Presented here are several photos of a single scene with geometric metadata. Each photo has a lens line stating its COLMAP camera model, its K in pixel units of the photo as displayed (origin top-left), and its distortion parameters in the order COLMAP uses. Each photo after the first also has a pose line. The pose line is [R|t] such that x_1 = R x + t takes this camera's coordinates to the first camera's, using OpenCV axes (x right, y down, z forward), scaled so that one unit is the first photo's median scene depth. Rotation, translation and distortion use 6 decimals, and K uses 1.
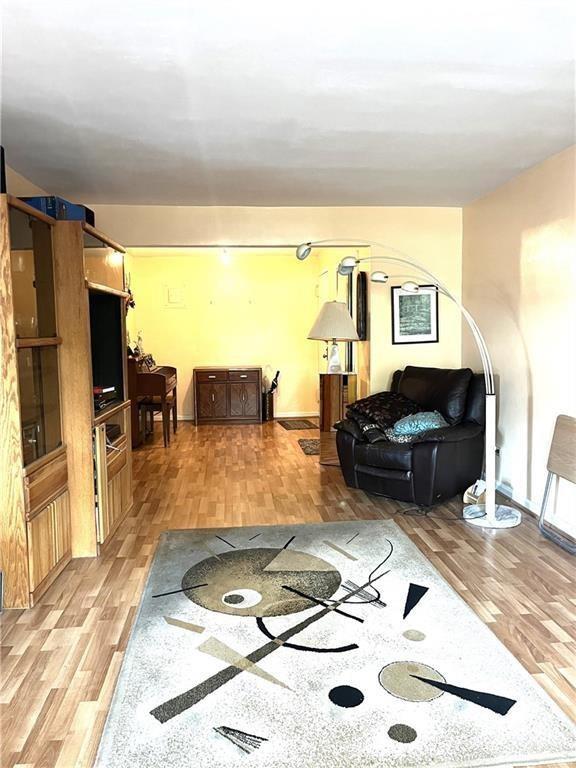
lens RADIAL K [[584.2, 0, 288.0], [0, 584.2, 384.0], [0, 0, 1]] dist [0.075658, -0.109113]
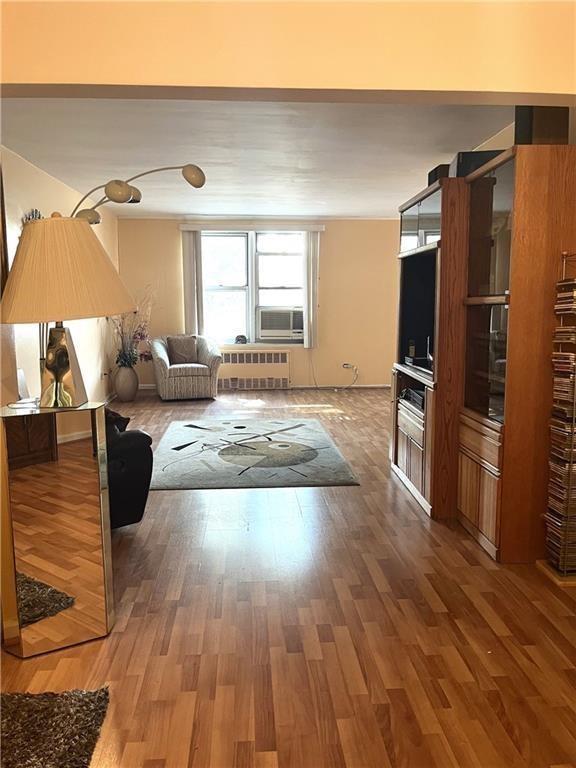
lens RADIAL K [[584.2, 0, 288.0], [0, 584.2, 384.0], [0, 0, 1]] dist [0.075658, -0.109113]
pose [[-0.999477, 0.012082, 0.029993, -0.131805], [0.018858, 0.971294, 0.237133, -0.199703], [-0.026266, 0.237575, -0.971014, 2.222661]]
